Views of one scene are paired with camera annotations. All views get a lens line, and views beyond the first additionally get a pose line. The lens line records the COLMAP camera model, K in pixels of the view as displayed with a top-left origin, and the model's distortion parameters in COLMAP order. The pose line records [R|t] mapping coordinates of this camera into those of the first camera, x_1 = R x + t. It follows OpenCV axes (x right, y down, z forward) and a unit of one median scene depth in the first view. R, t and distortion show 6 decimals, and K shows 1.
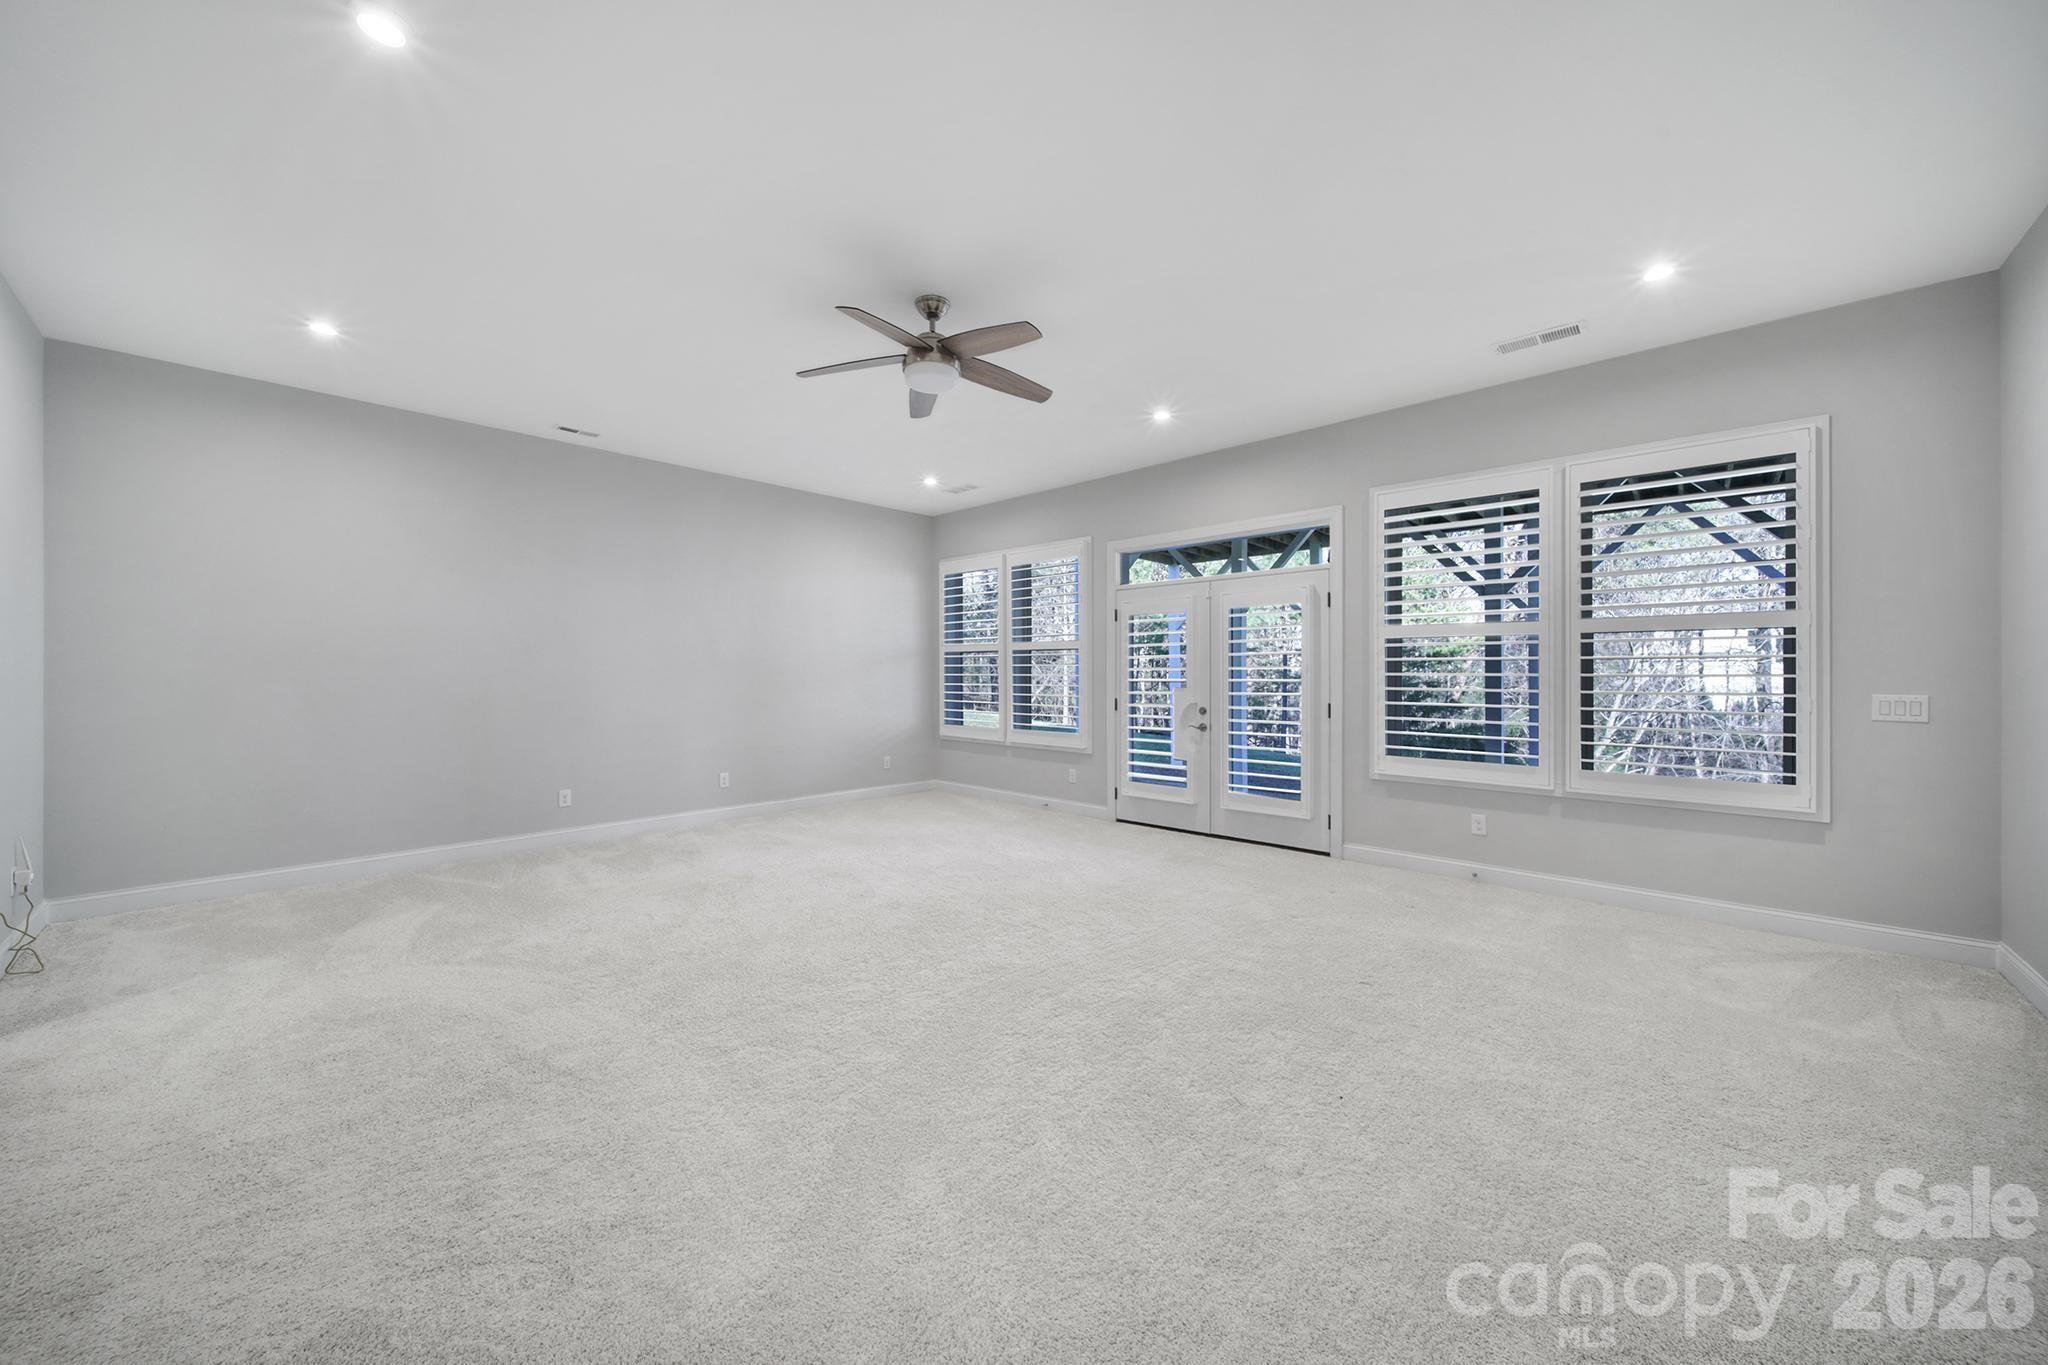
lens RADIAL K [[719.9, 0, 1043.1], [0, 719.9, 685.2], [0, 0, 1]] dist [-0.002013, -0.000968]
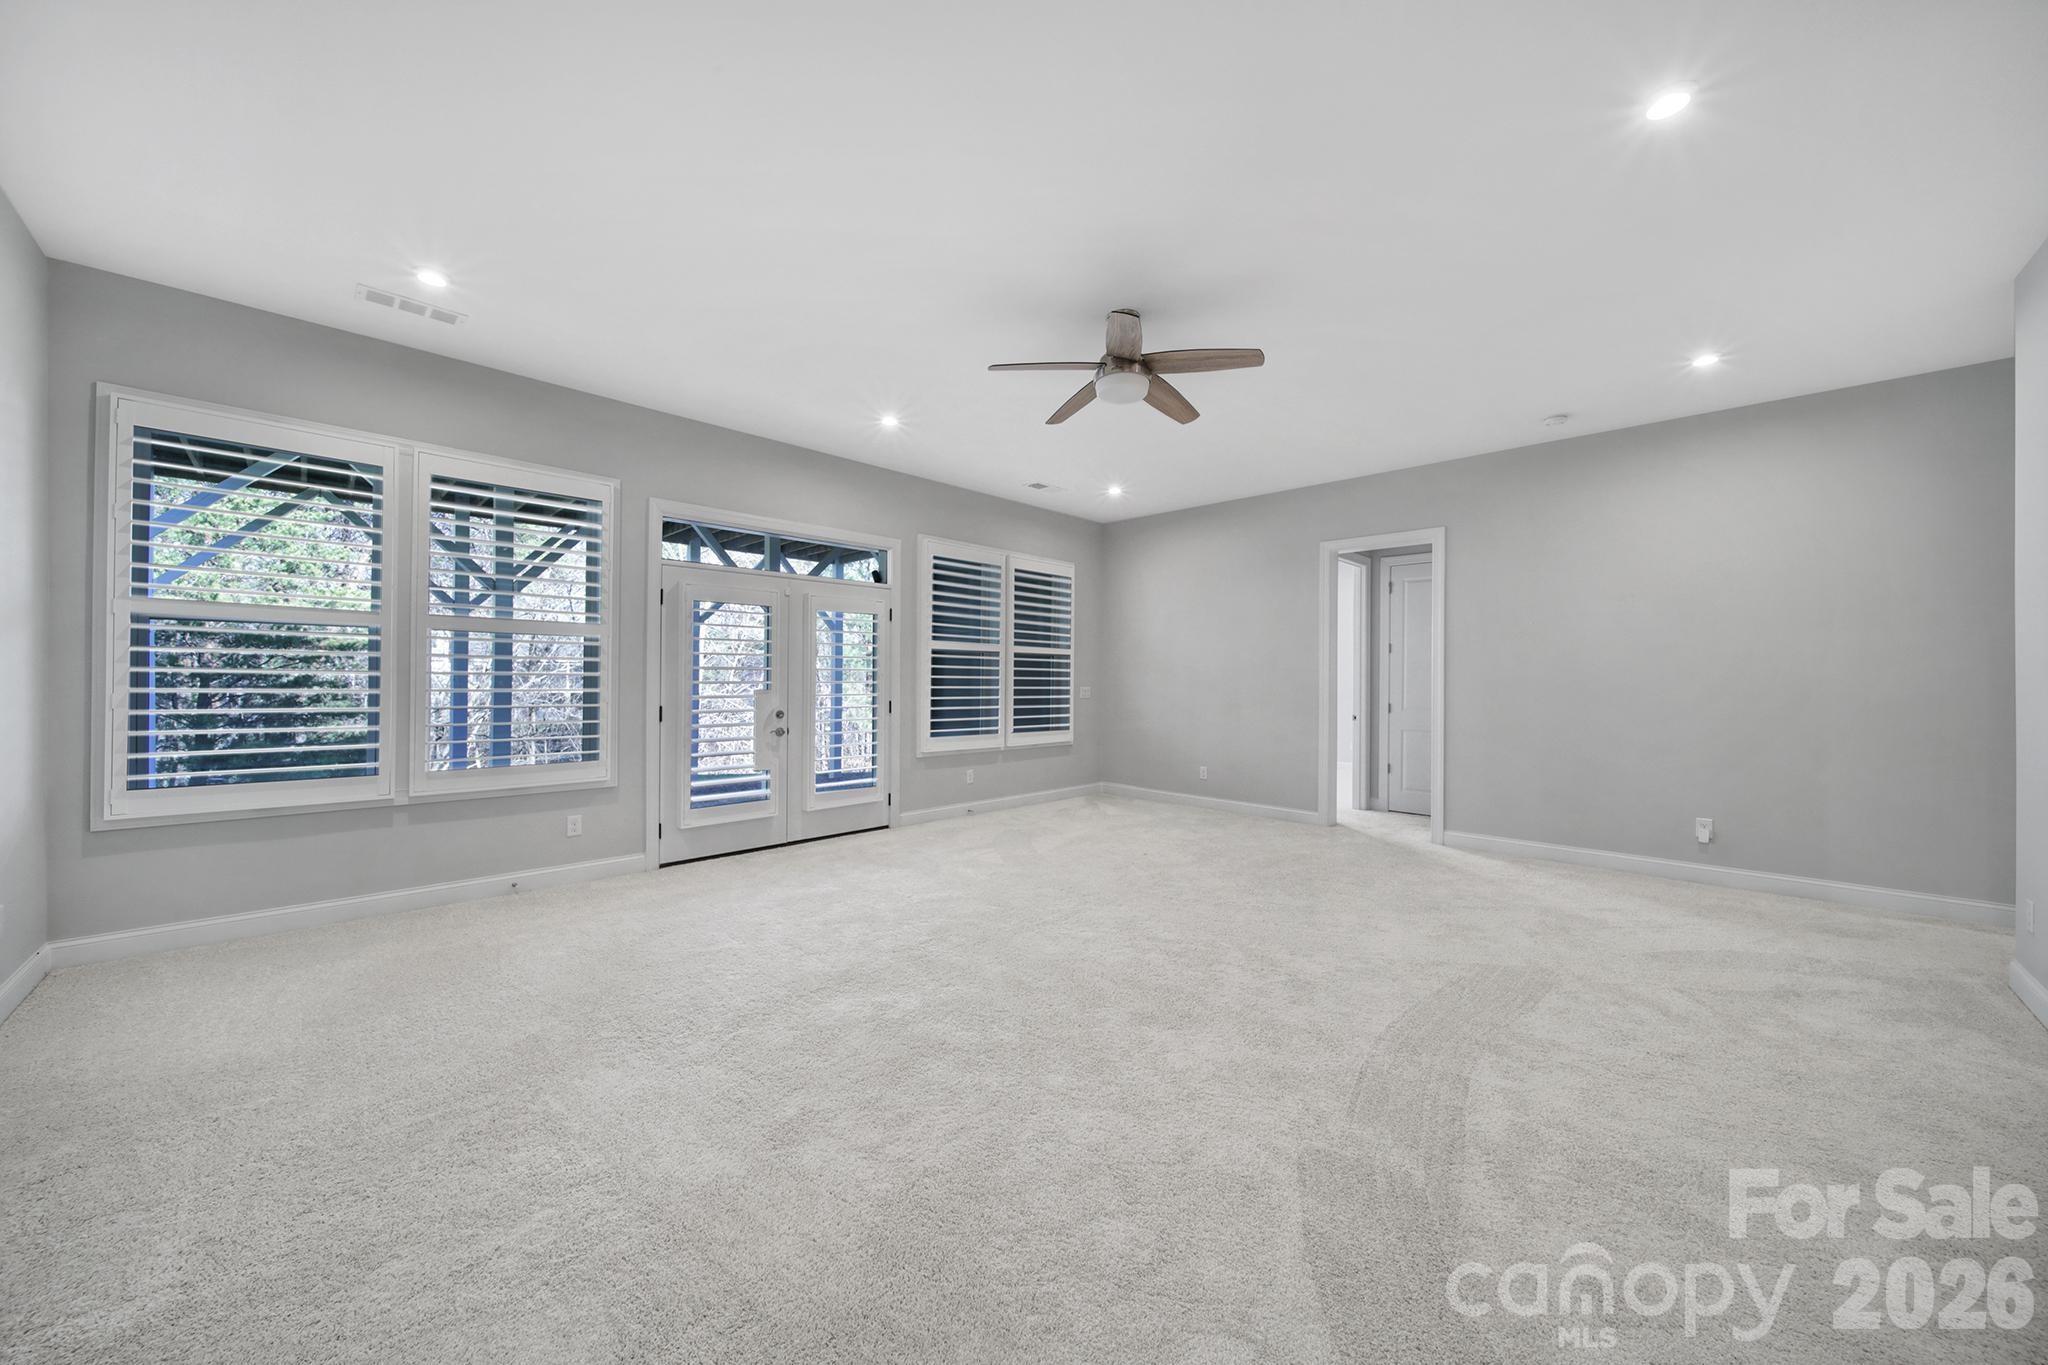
lens RADIAL K [[719.9, 0, 1029.2], [0, 719.9, 674.3], [0, 0, 1]] dist [-0.002013, -0.000968]
pose [[0.032699, 0.005753, 0.999449, -0.521454], [0.005912, 0.999965, -0.005949, -0.006921], [-0.999448, 0.006103, 0.032664, 0.473495]]
